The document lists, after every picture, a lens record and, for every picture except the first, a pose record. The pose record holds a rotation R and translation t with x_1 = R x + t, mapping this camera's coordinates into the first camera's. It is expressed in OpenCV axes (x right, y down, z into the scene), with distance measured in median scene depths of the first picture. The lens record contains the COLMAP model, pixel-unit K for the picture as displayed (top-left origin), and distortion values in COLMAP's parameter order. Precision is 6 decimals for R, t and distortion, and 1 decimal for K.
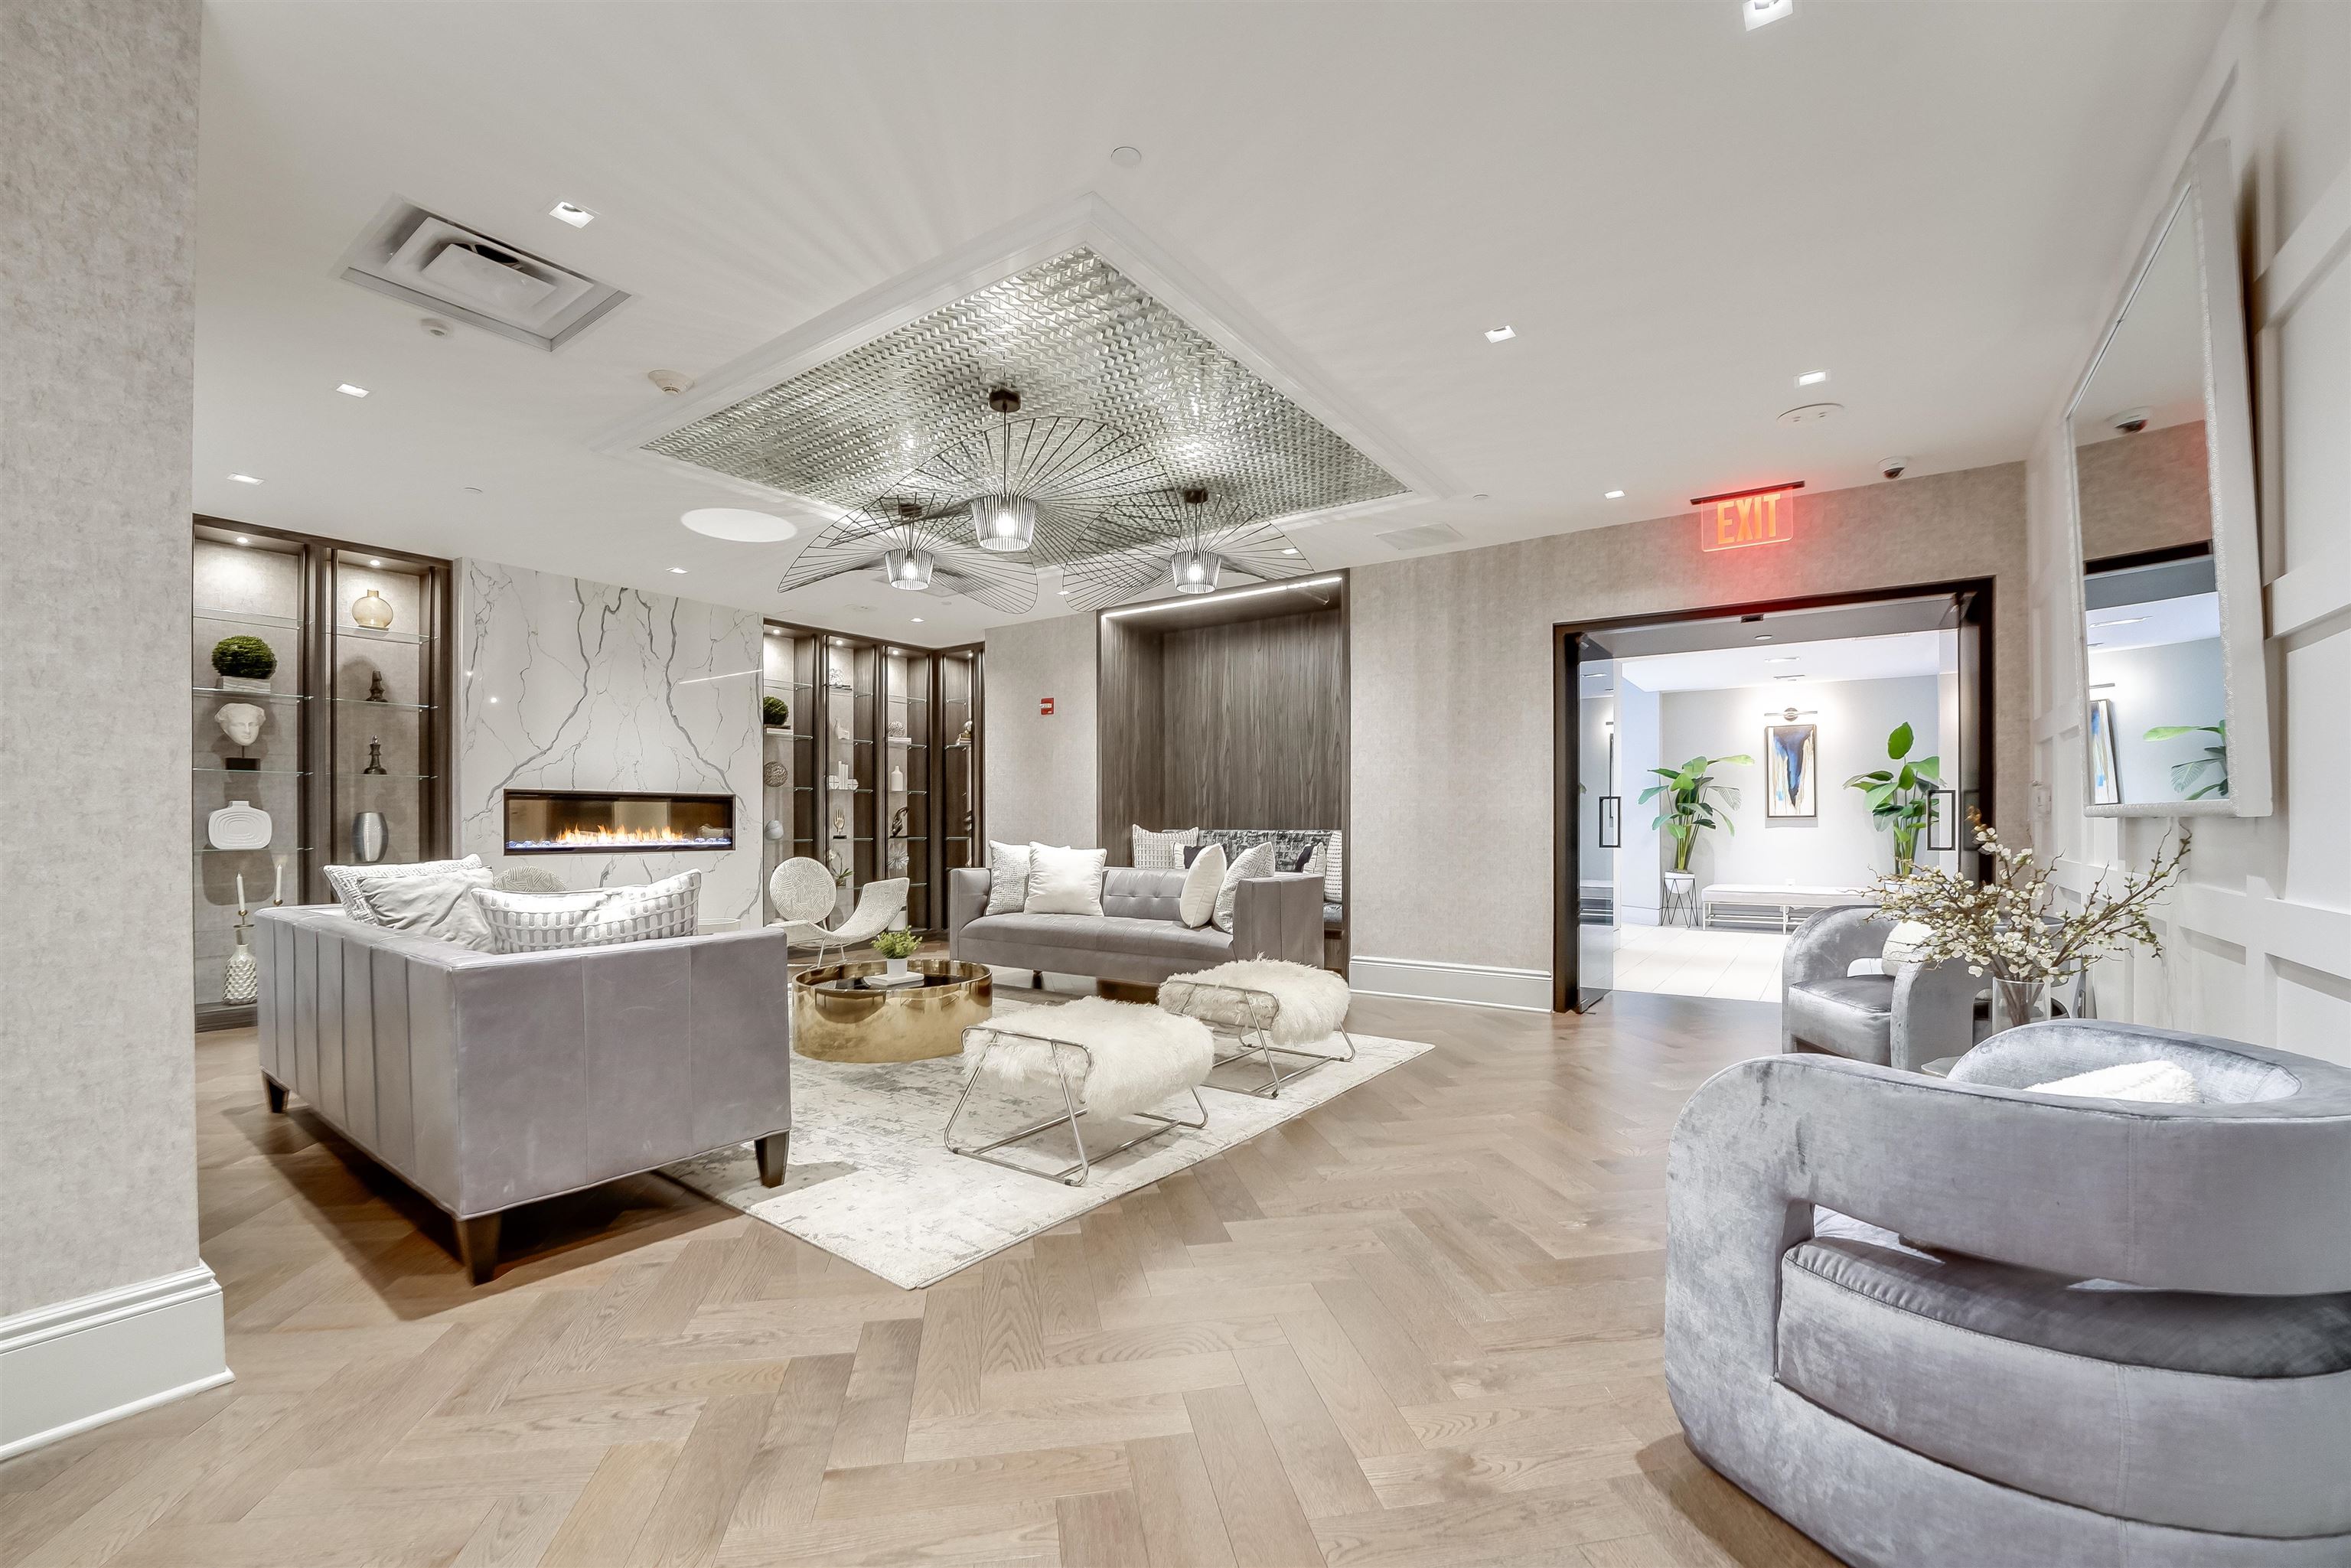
lens RADIAL K [[951.7, 0, 1203.3], [0, 951.7, 823.4], [0, 0, 1]] dist [-0.002578, 0.000271]
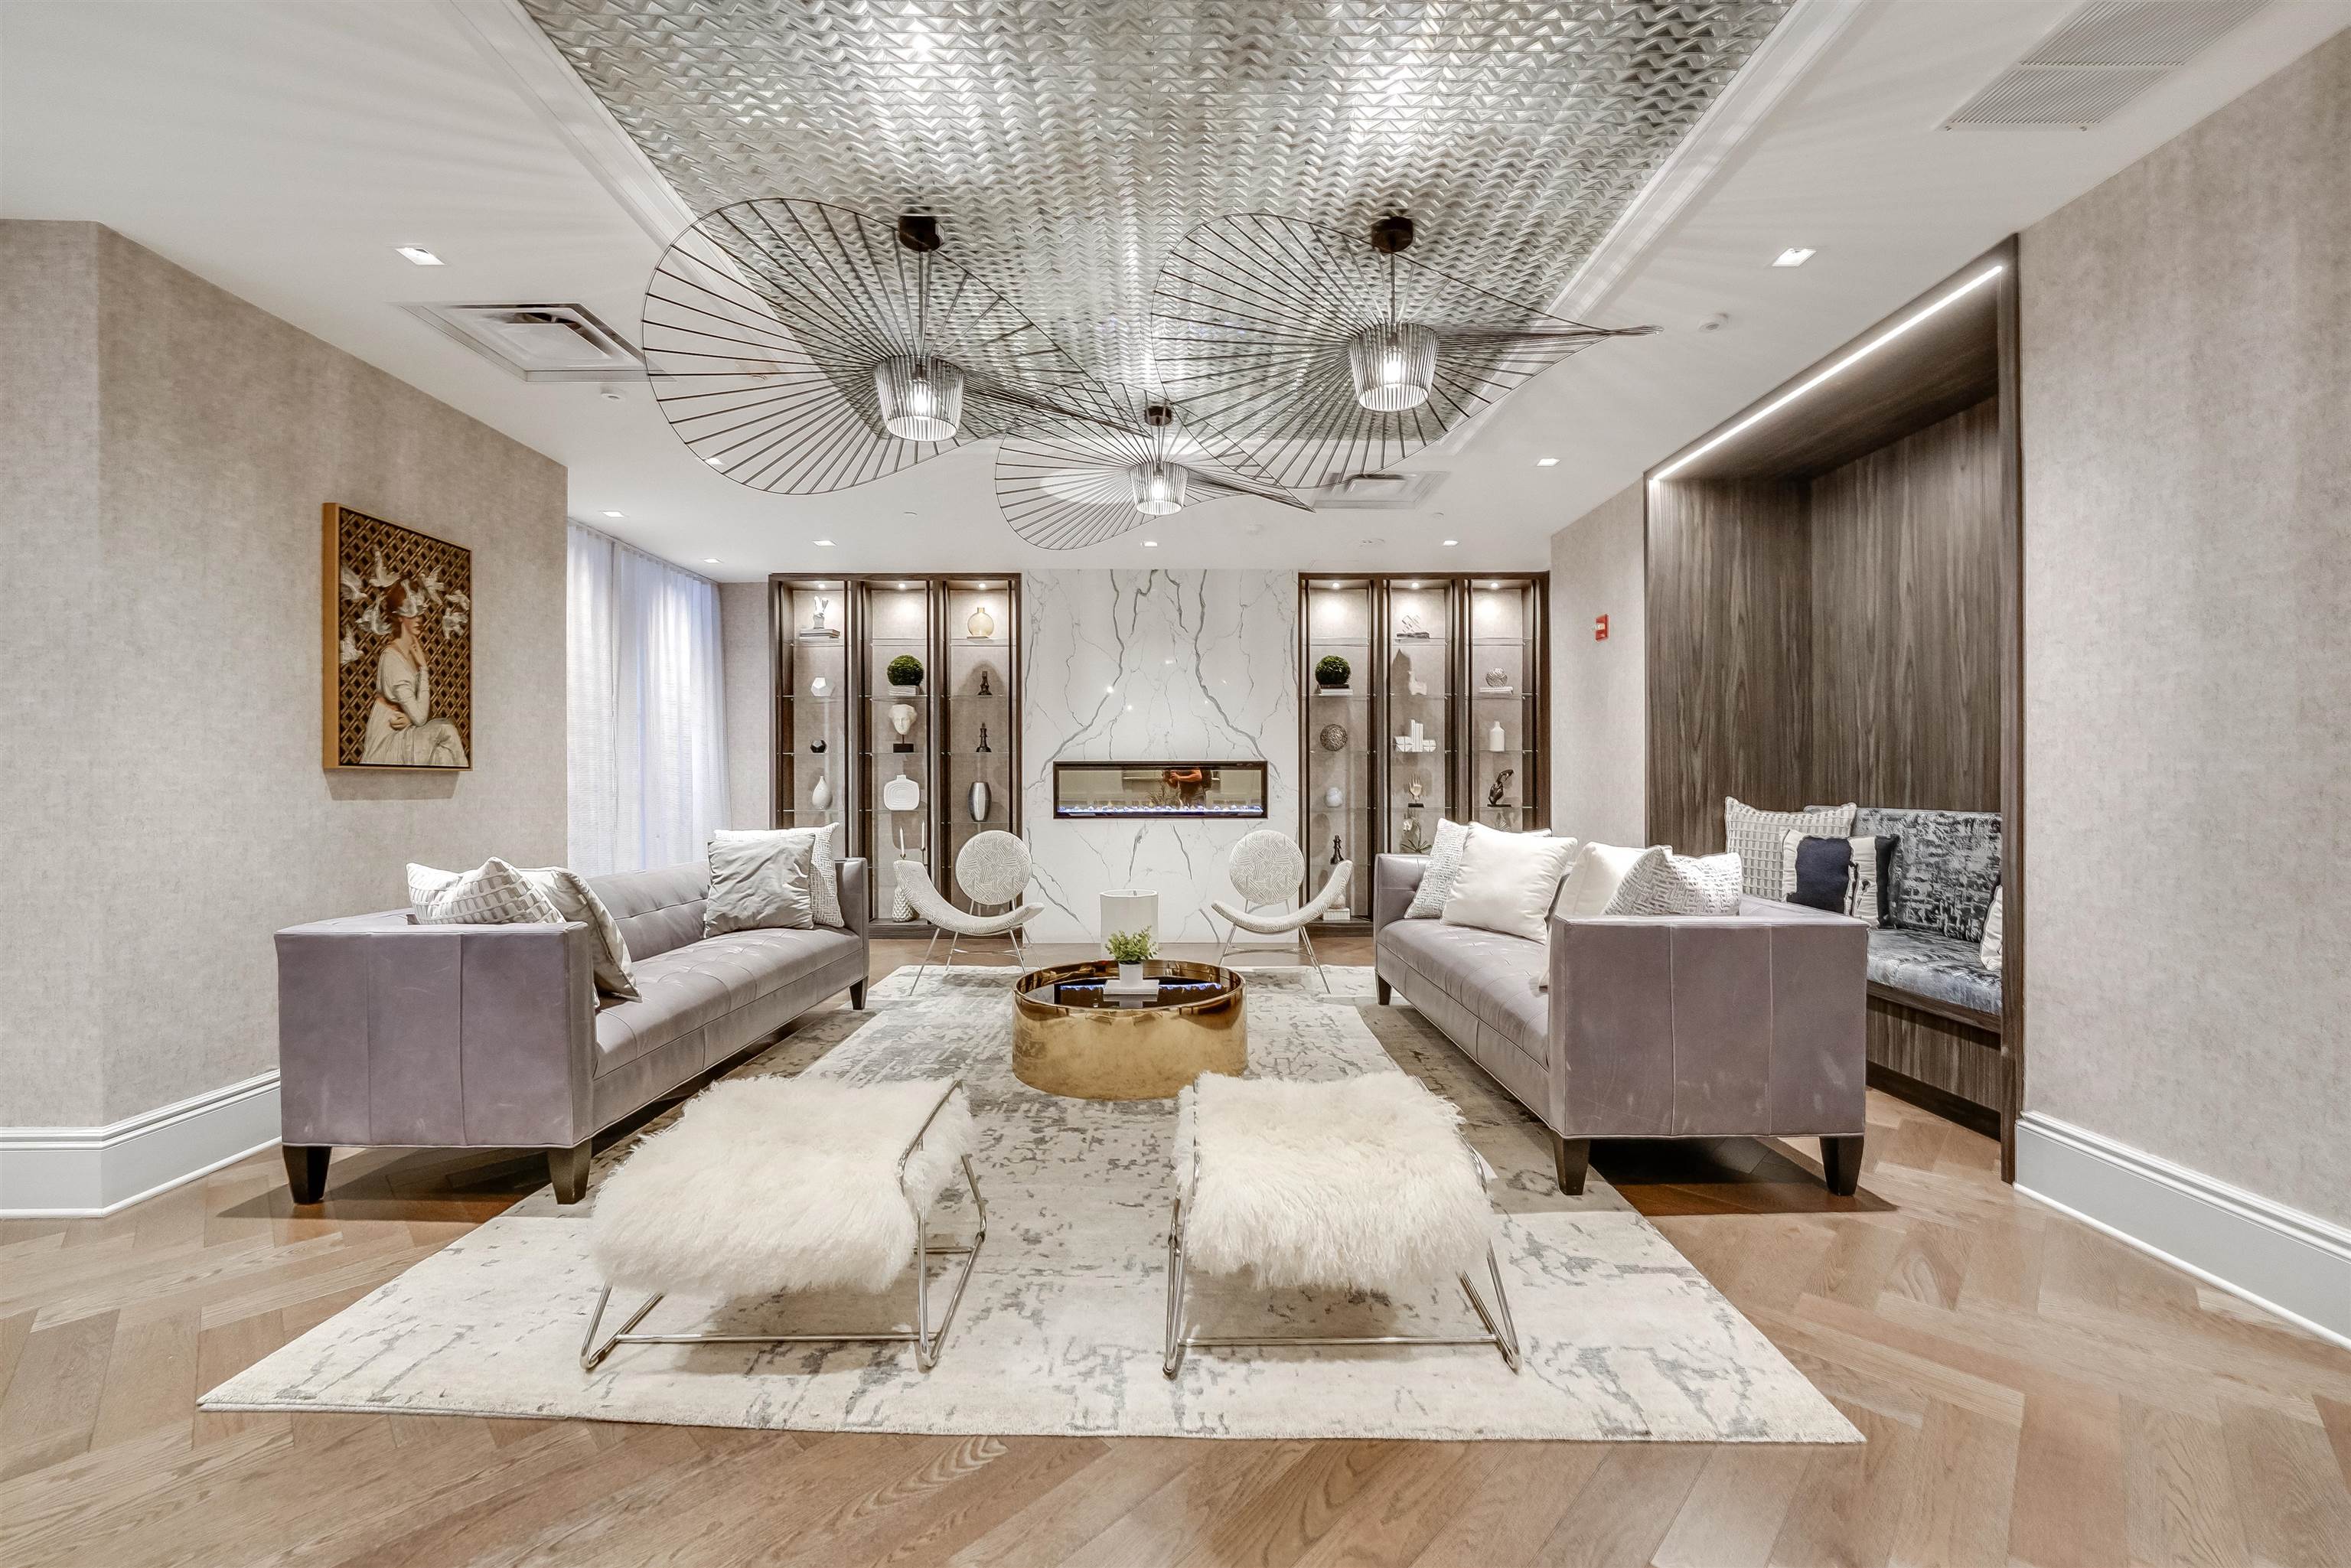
lens RADIAL K [[951.7, 0, 1174.6], [0, 951.7, 778.4], [0, 0, 1]] dist [-0.002578, 0.000271]
pose [[0.576208, 0.000051, -0.817303, 0.295454], [0.000267, 1.000000, 0.000251, -0.014963], [0.817303, -0.000363, 0.576208, 0.435366]]
